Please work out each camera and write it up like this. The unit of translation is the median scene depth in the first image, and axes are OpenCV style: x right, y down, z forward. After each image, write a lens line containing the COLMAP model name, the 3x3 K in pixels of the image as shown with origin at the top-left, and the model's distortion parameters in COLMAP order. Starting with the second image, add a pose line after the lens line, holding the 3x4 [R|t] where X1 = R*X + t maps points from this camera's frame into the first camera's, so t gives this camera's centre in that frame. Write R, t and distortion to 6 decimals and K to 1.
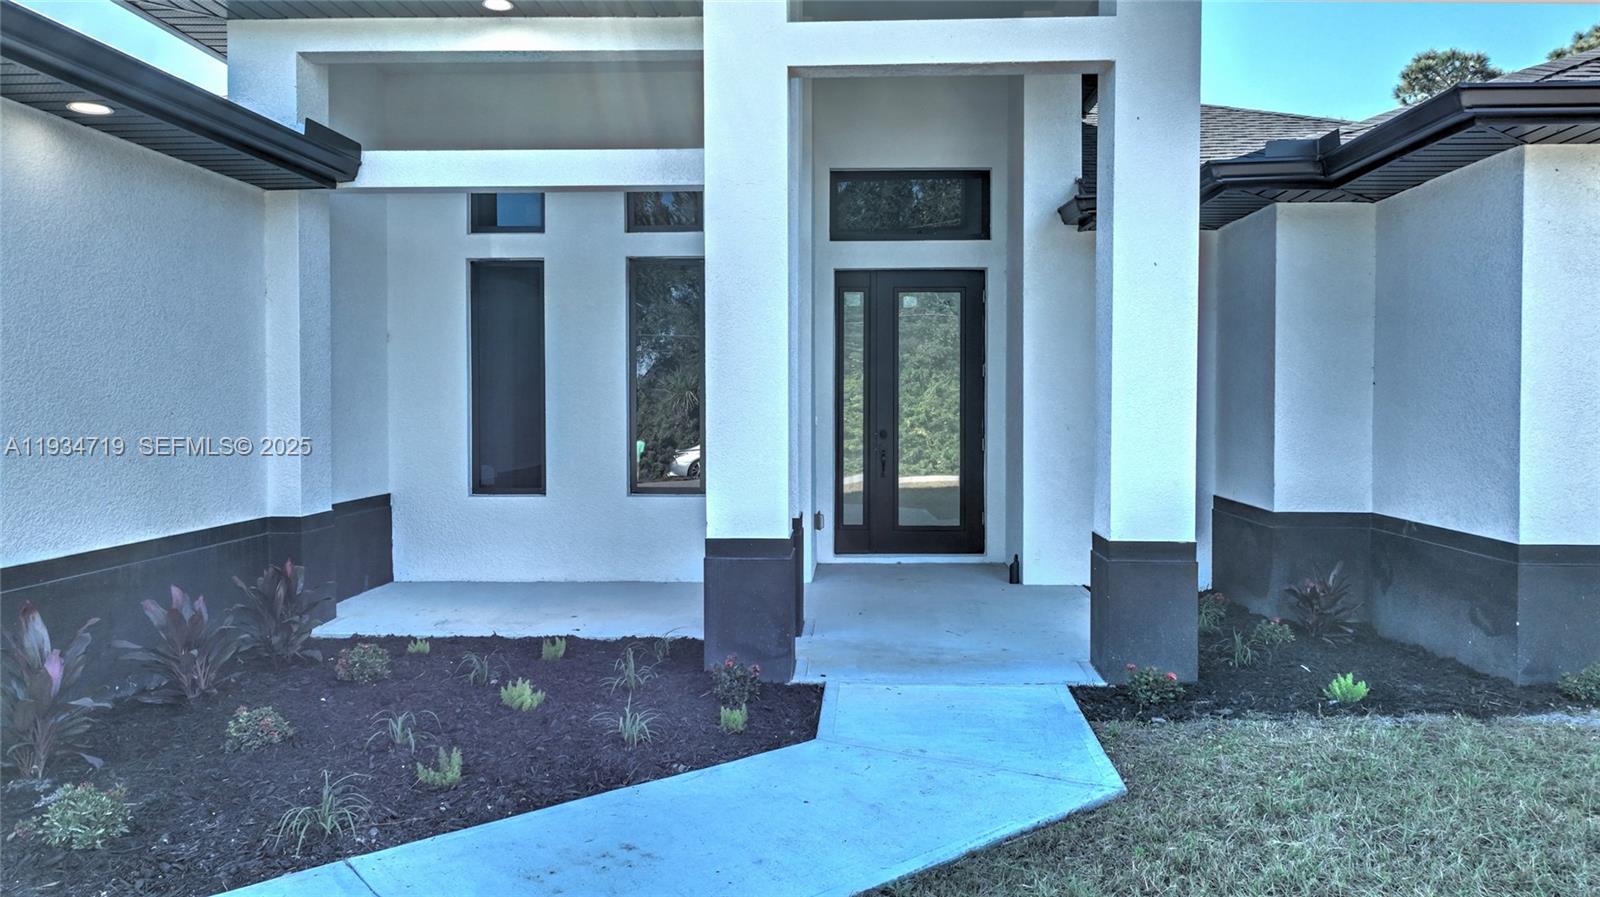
lens RADIAL K [[1139.7, 0, 800.0], [0, 1139.7, 448.5], [0, 0, 1]] dist [0.002285, 0.001024]
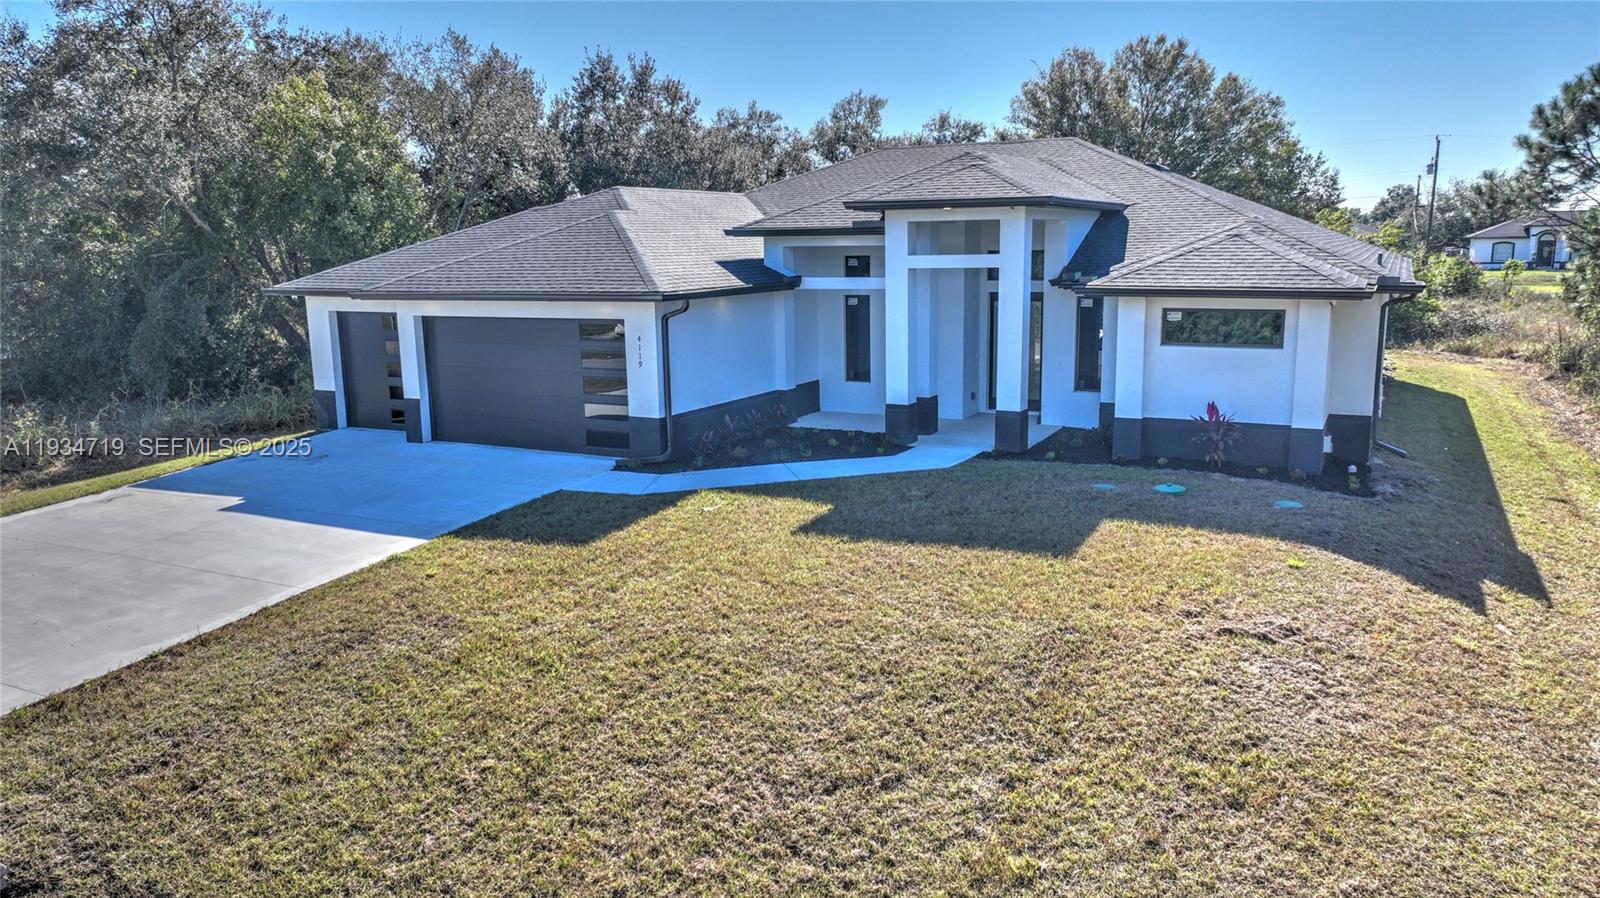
lens RADIAL K [[1125.5, 0, 800.0], [0, 1125.5, 449.0], [0, 0, 1]] dist [0.007913, 0.002628]
pose [[0.904117, 0.064375, -0.422407, 1.069128], [-0.002557, 0.989383, 0.145310, -0.265535], [0.427276, -0.130297, 0.894683, -2.076370]]
